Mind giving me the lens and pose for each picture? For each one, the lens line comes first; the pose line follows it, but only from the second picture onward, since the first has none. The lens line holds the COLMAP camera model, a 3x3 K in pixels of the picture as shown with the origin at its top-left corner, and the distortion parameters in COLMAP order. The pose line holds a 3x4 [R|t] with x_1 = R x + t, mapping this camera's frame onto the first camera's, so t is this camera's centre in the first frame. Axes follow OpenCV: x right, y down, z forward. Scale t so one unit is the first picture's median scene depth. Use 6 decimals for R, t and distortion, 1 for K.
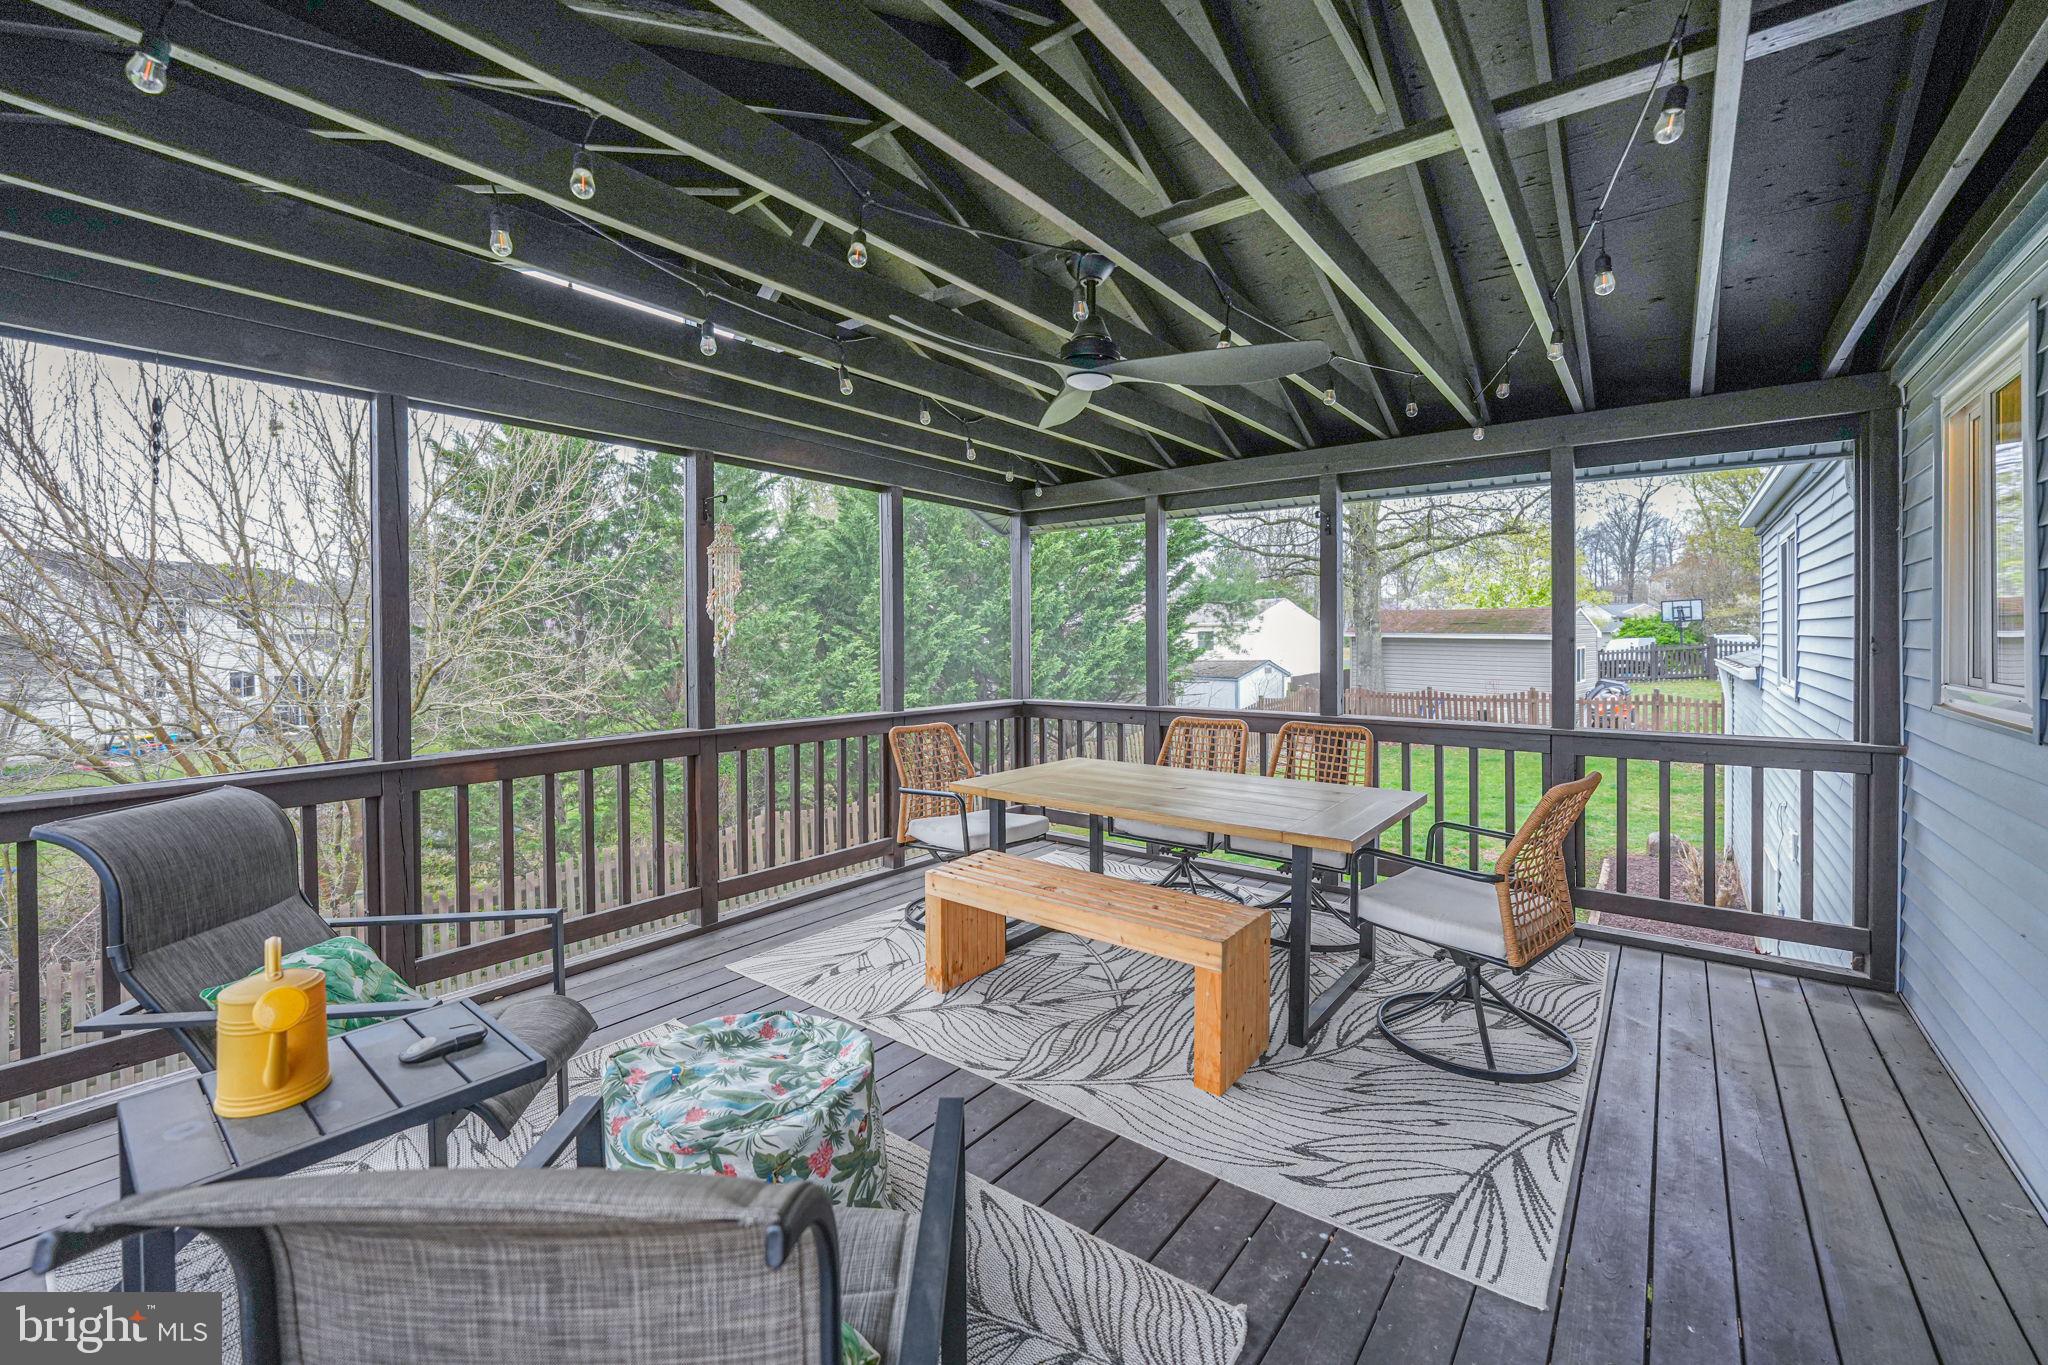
lens RADIAL K [[874.1, 0, 1028.5], [0, 874.1, 638.2], [0, 0, 1]] dist [-0.024346, -0.000026]
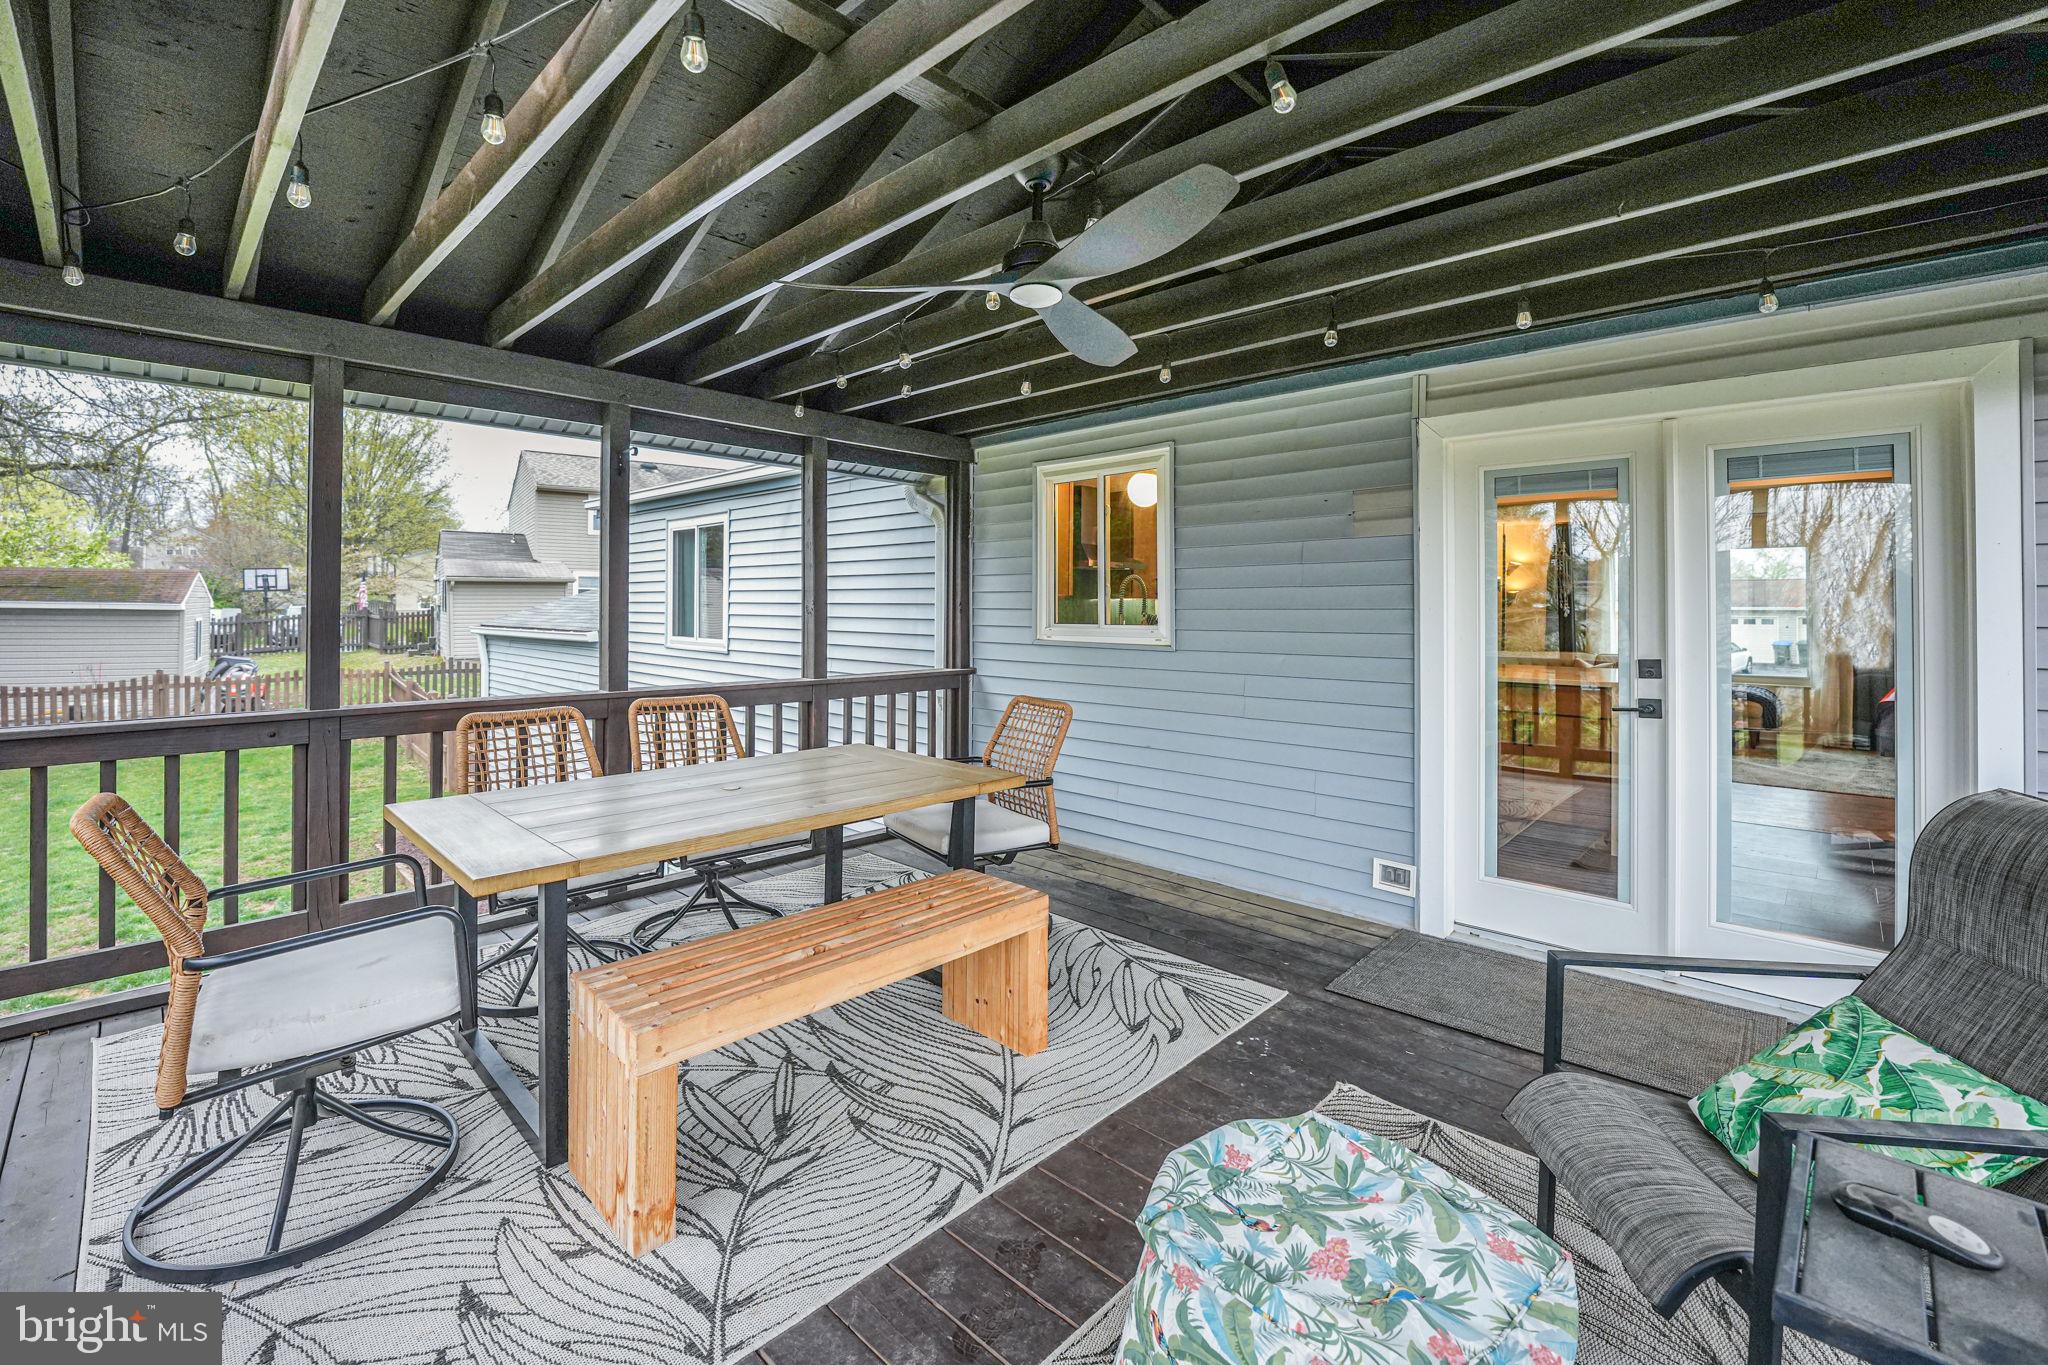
lens RADIAL K [[874.1, 0, 1028.5], [0, 874.1, 638.2], [0, 0, 1]] dist [-0.024346, -0.000026]
pose [[0.089023, -0.035414, 0.995400, -0.626338], [0.002599, 0.999373, 0.035323, 0.015652], [-0.996026, -0.000558, 0.089059, 0.762509]]
